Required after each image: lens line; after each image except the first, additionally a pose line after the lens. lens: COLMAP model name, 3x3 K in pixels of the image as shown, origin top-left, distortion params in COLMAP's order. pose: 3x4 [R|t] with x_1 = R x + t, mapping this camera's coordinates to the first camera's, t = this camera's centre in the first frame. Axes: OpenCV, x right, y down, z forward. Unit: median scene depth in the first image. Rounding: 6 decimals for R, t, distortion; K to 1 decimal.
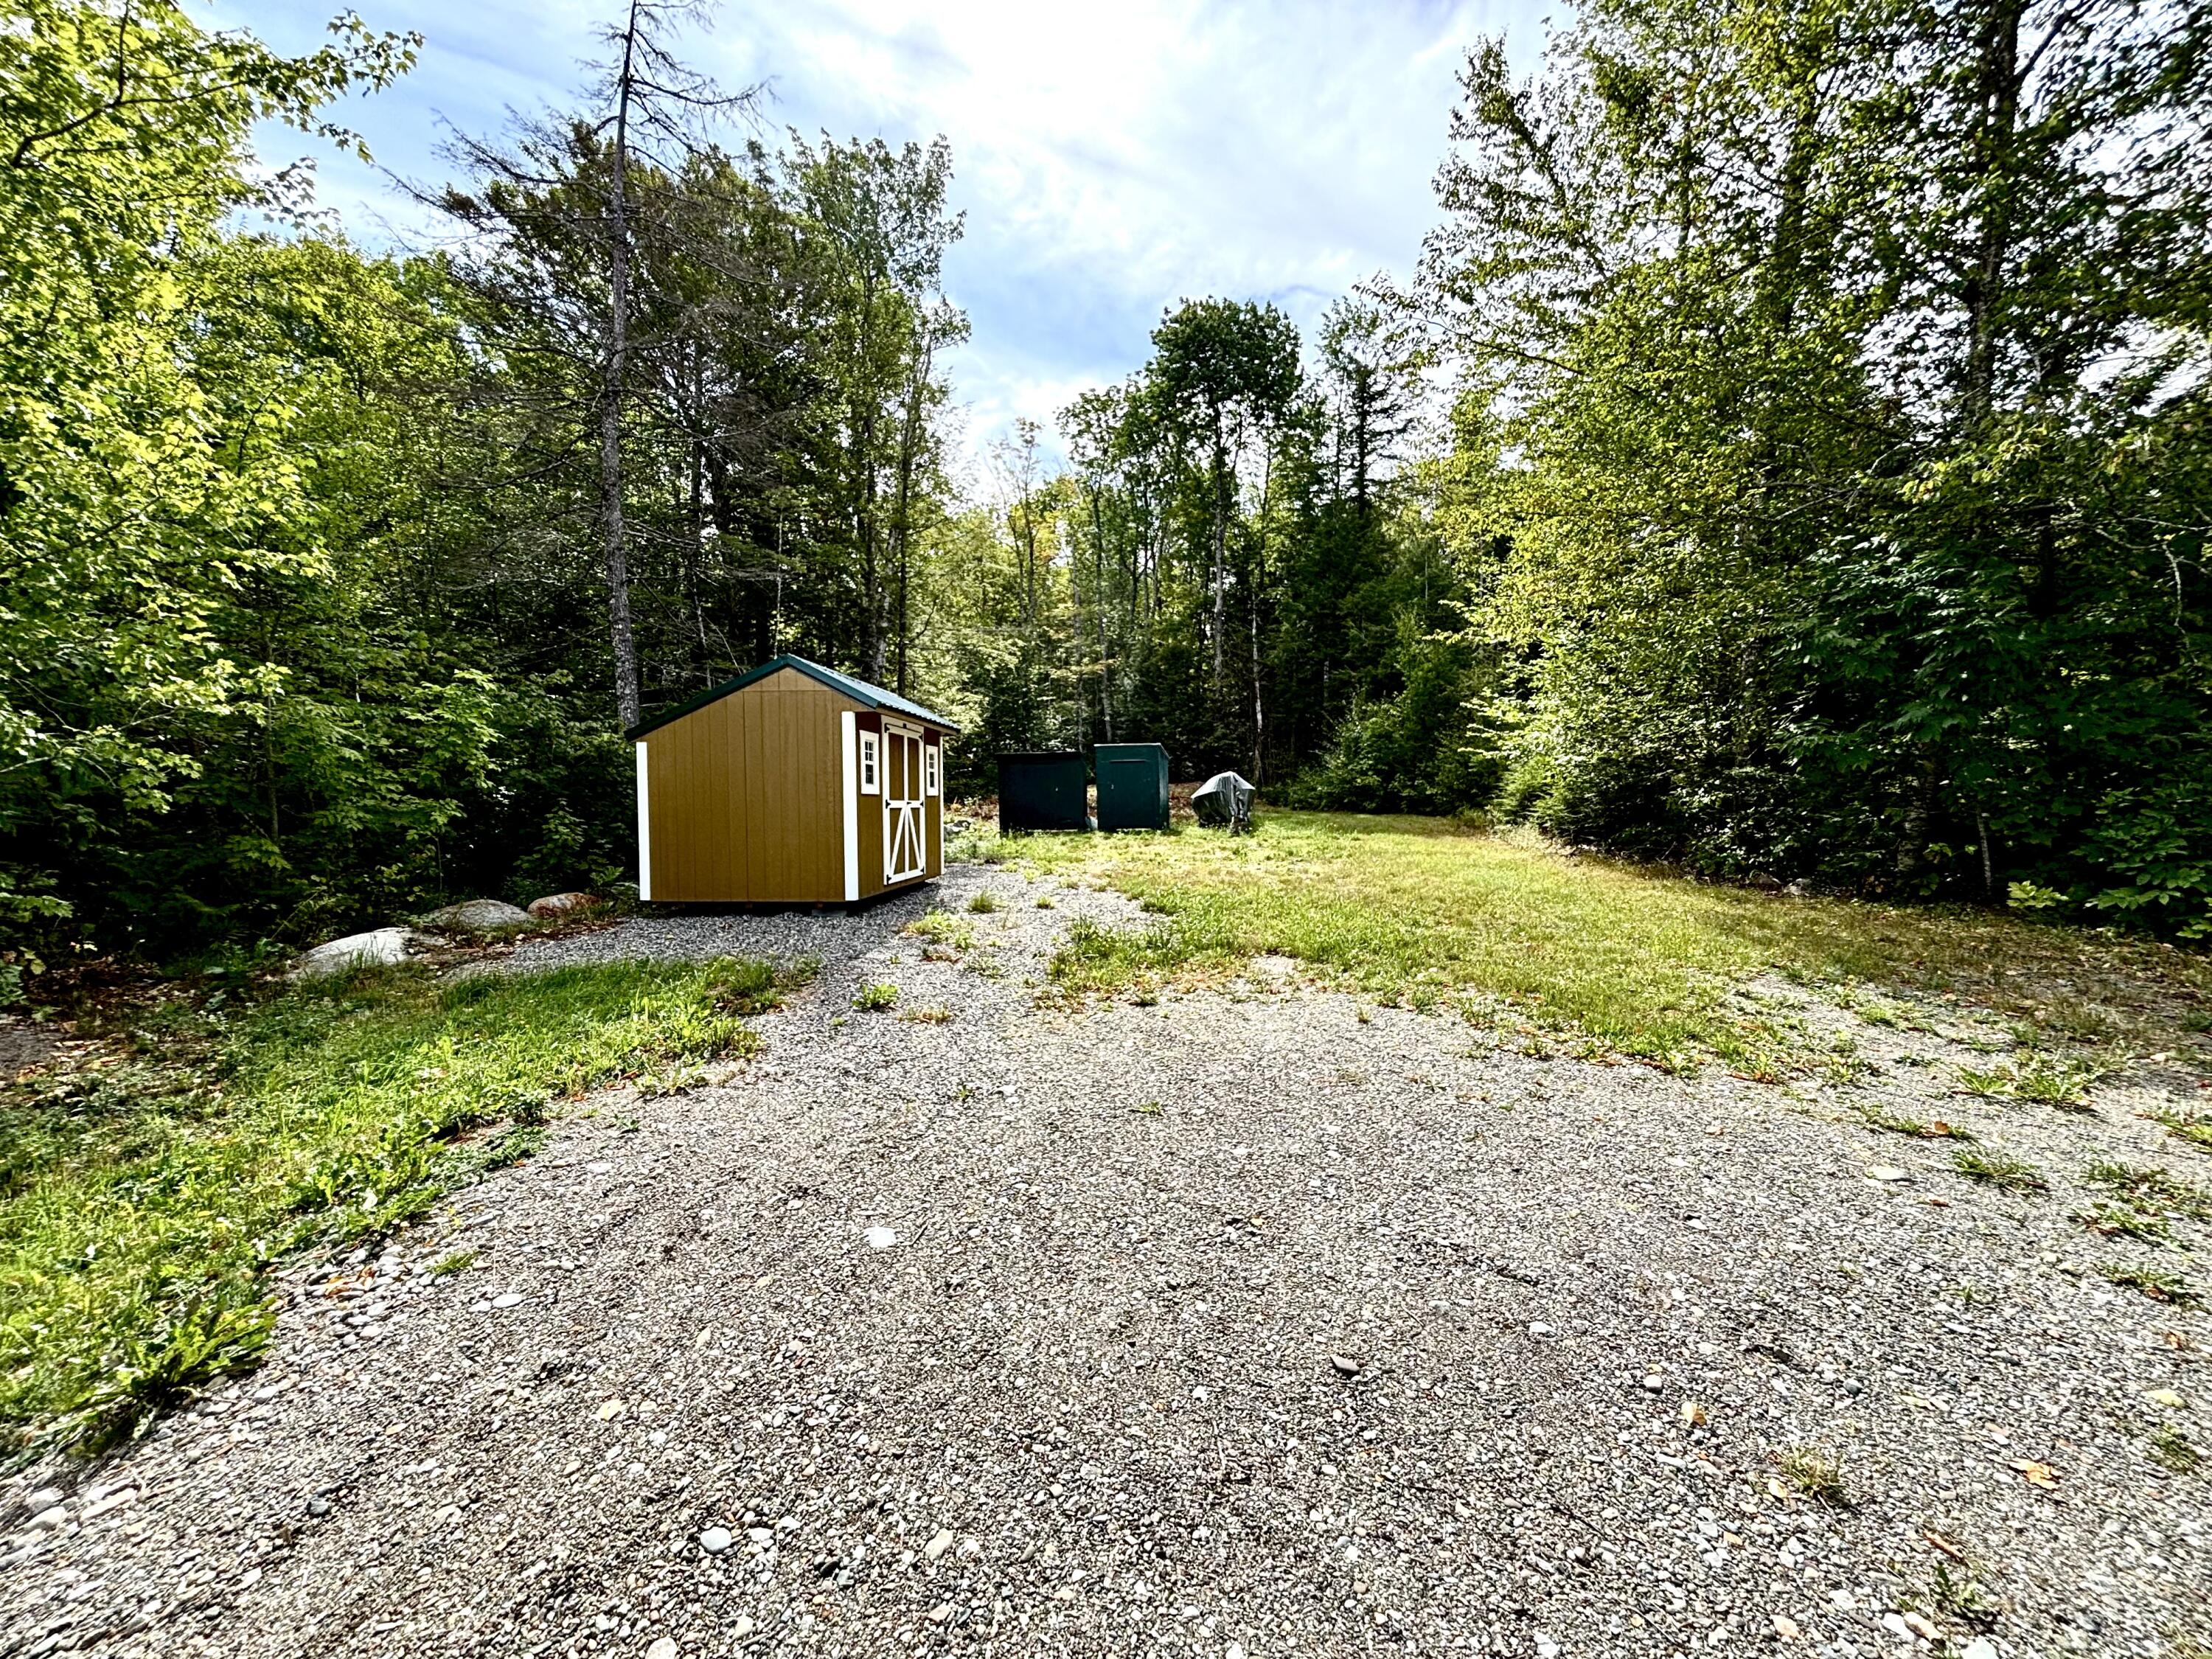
lens RADIAL K [[886.4, 0, 1116.8], [0, 886.4, 840.0], [0, 0, 1]] dist [0.001078, 0.000028]
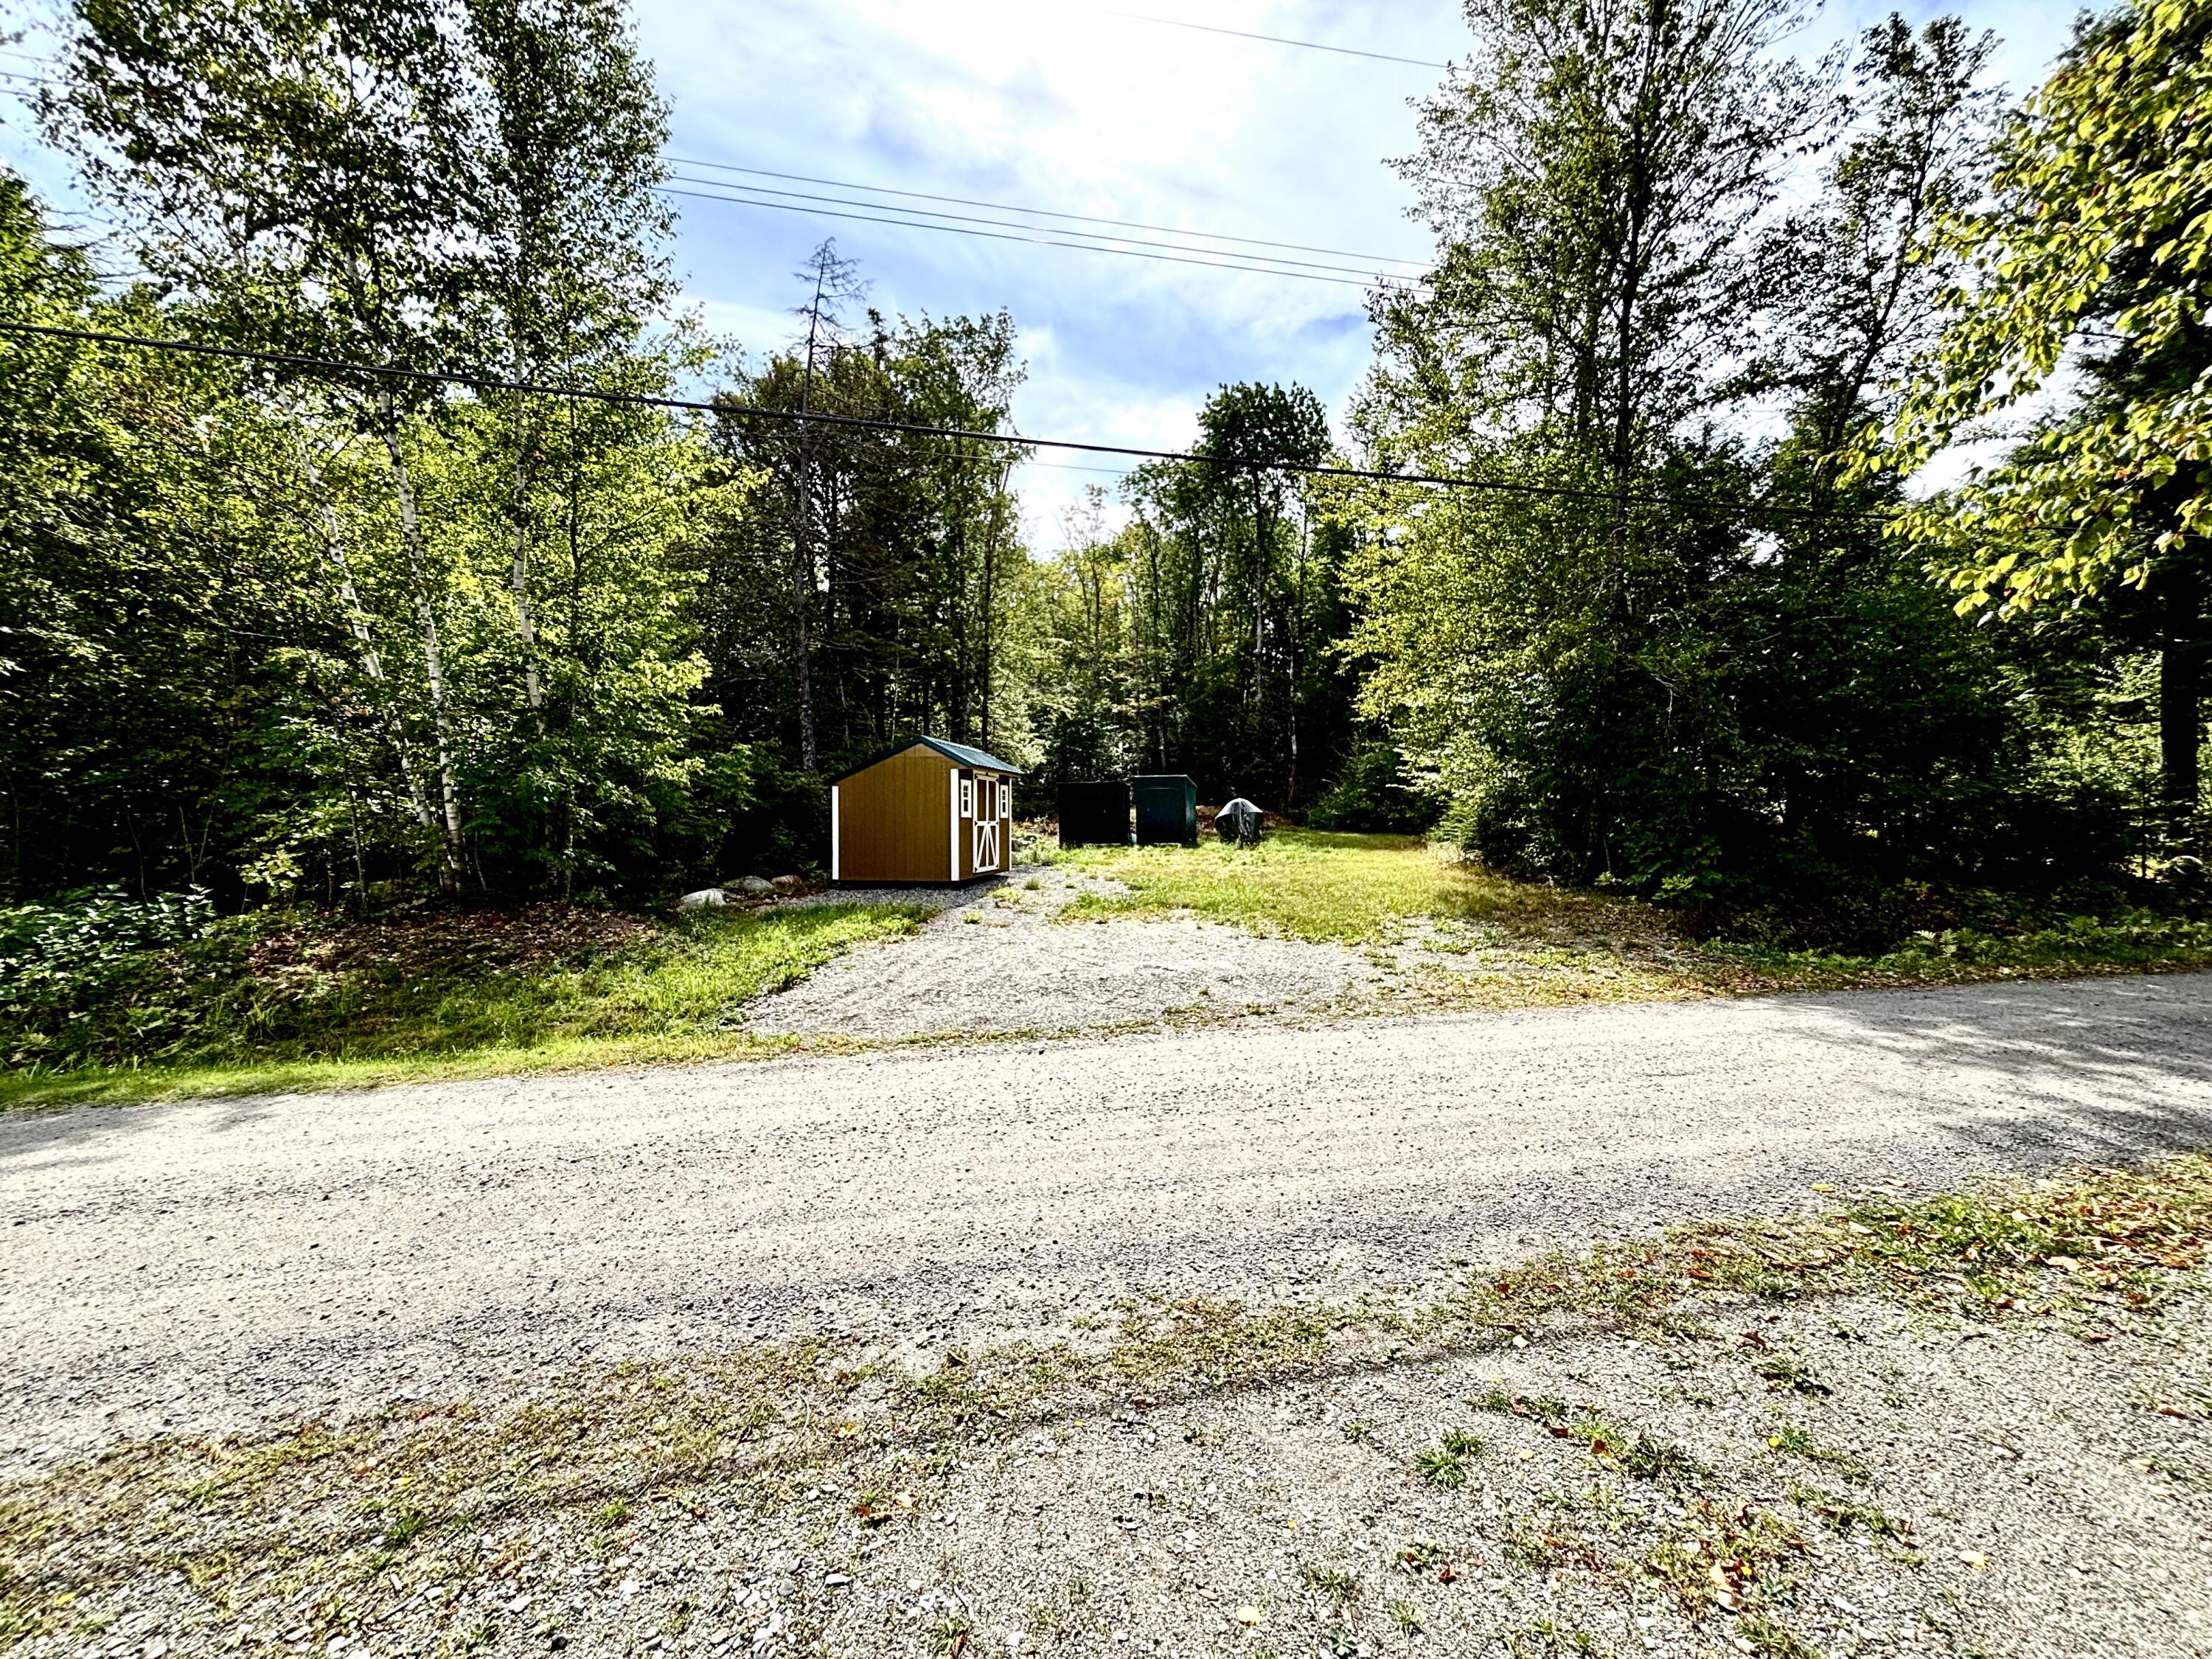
lens RADIAL K [[883.9, 0, 1106.0], [0, 883.9, 829.5], [0, 0, 1]] dist [0.114042, 0.000018]
pose [[0.995091, 0.006142, -0.098771, 0.071040], [-0.009322, 0.999452, -0.031758, 0.010243], [0.098522, 0.032522, 0.994603, -0.302520]]
